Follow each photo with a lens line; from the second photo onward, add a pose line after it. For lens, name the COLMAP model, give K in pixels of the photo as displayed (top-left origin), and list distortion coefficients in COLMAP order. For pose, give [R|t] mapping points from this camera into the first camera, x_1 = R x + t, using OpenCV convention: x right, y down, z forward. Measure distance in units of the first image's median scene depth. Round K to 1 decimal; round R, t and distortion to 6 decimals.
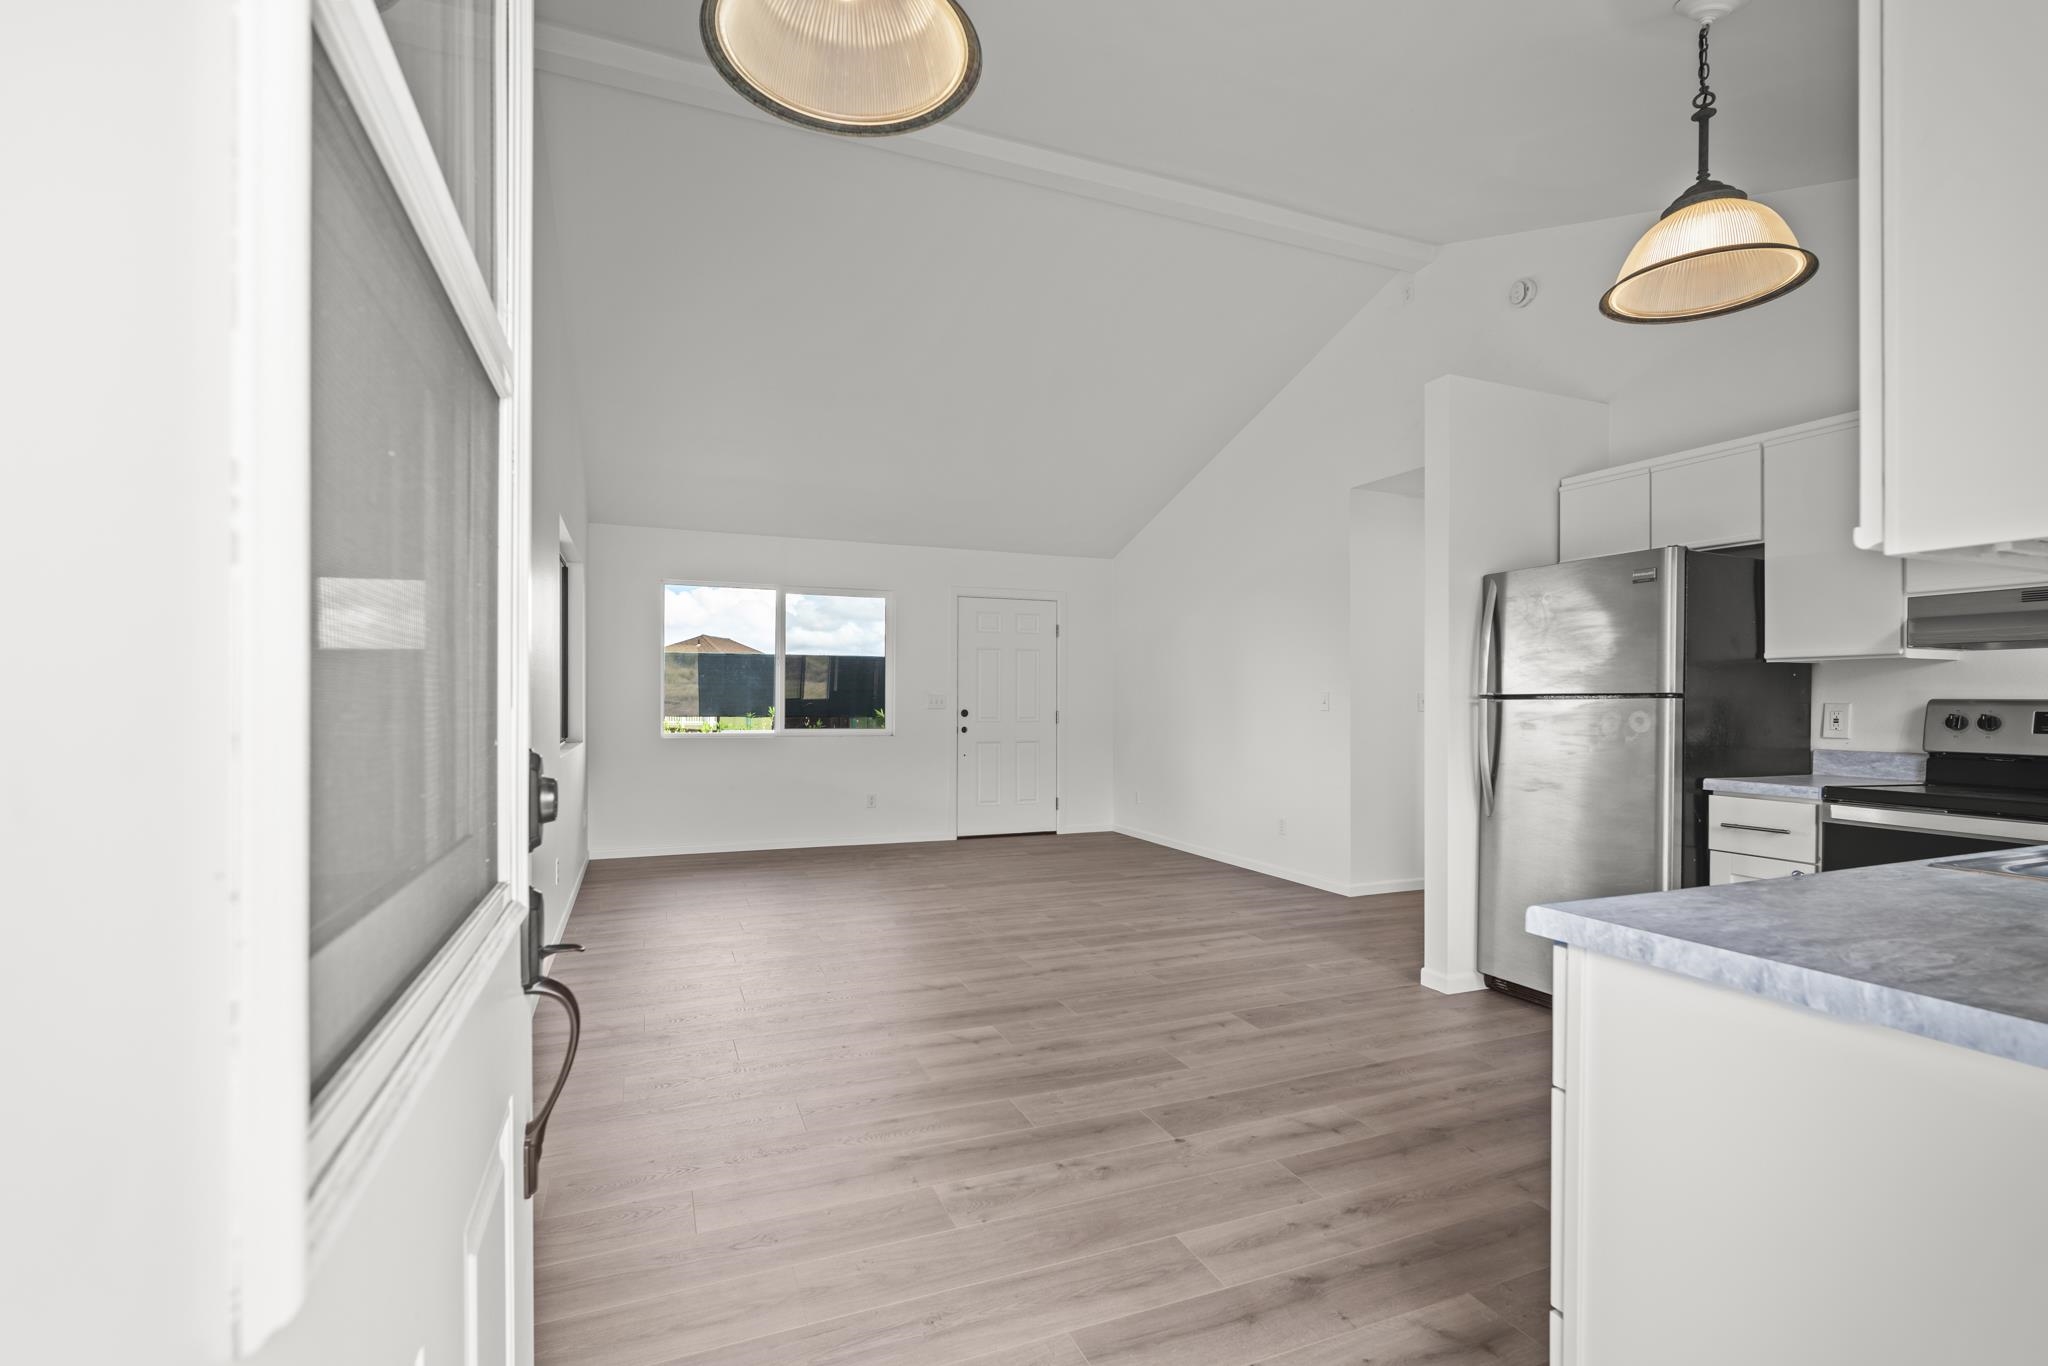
lens RADIAL K [[899.6, 0, 1030.0], [0, 899.6, 678.6], [0, 0, 1]] dist [-0.000984, 0.000304]
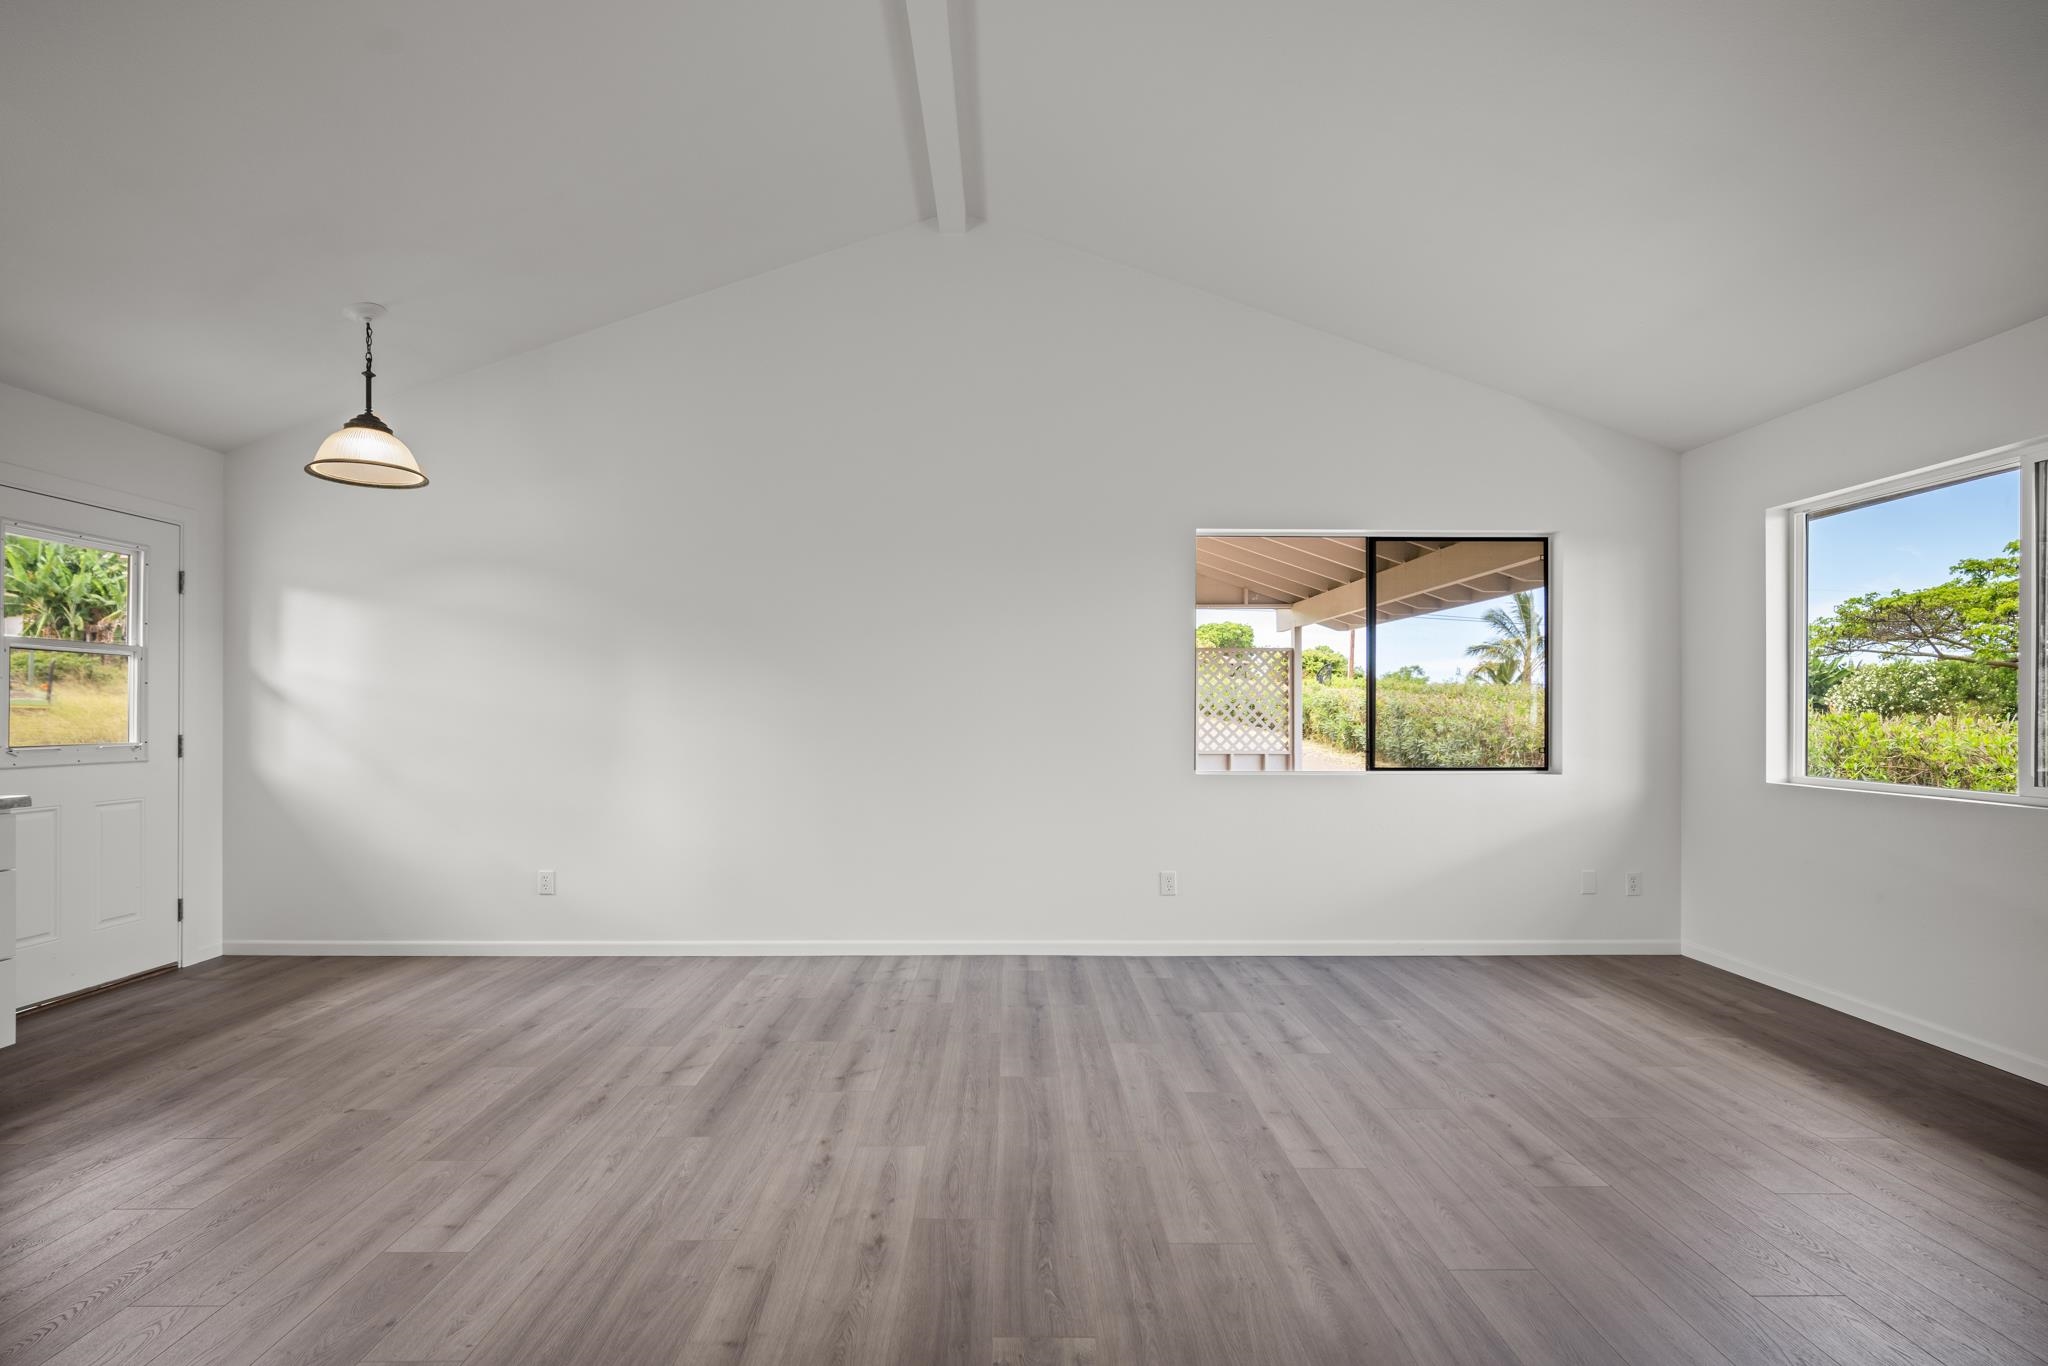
lens RADIAL K [[893.6, 0, 1019.6], [0, 893.6, 712.2], [0, 0, 1]] dist [-0.001147, -0.000173]
pose [[-0.373555, -0.003765, -0.927600, 0.697477], [0.019947, 0.999728, -0.012091, 0.033500], [0.927393, -0.023020, -0.373378, 1.725532]]
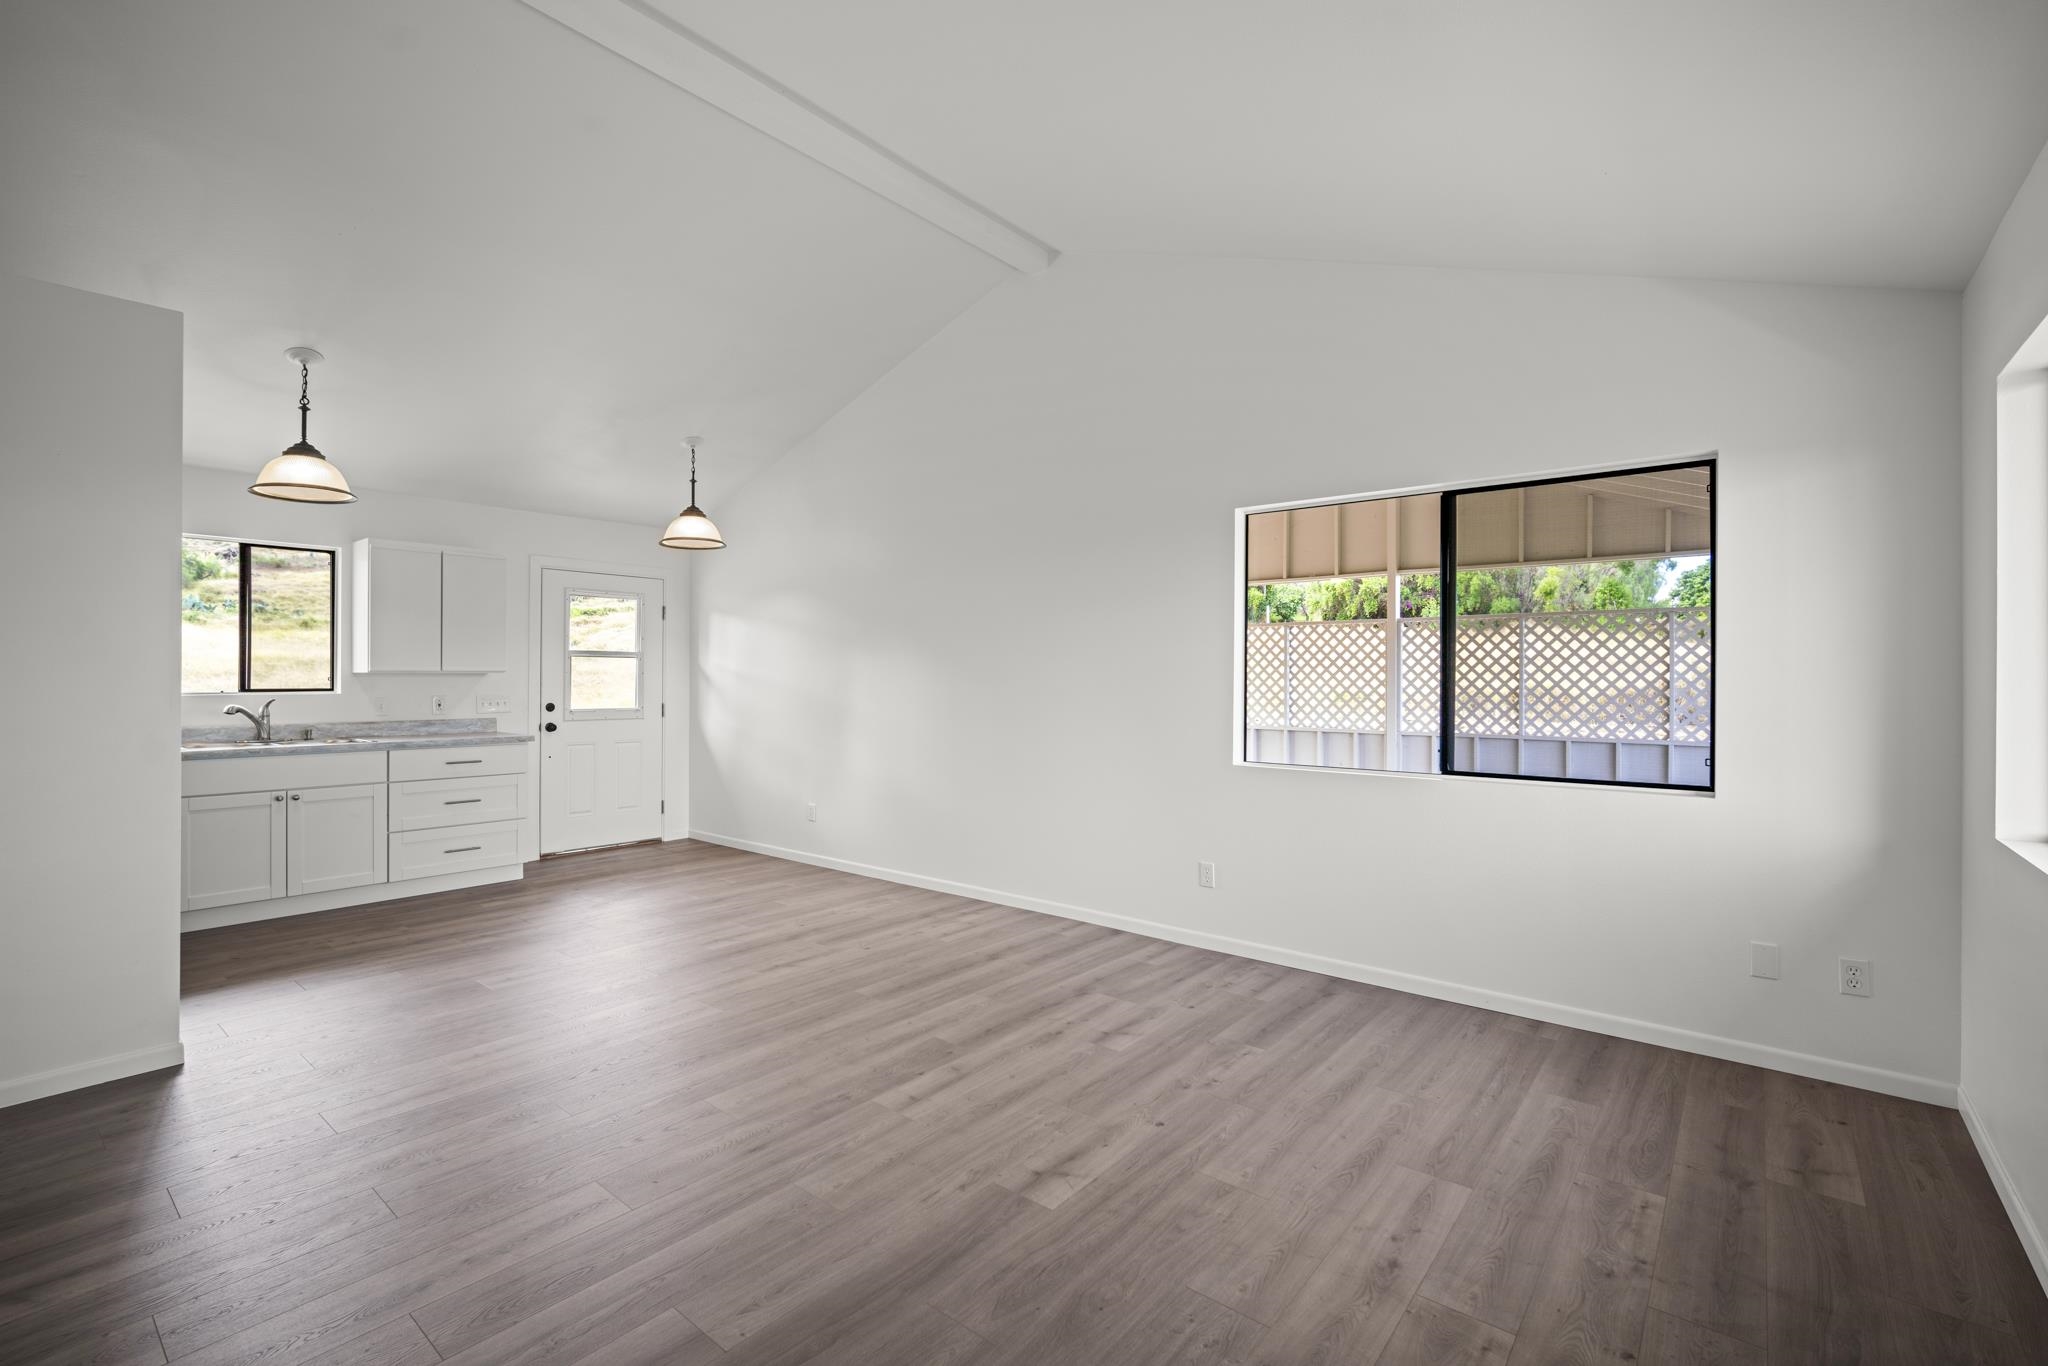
lens RADIAL K [[899.6, 0, 1030.0], [0, 899.6, 678.6], [0, 0, 1]] dist [-0.000984, 0.000304]
pose [[-0.878824, -0.005985, -0.477108, 0.189039], [0.004911, 0.999755, -0.021588, 0.017466], [0.477120, -0.021315, -0.878580, 2.526725]]
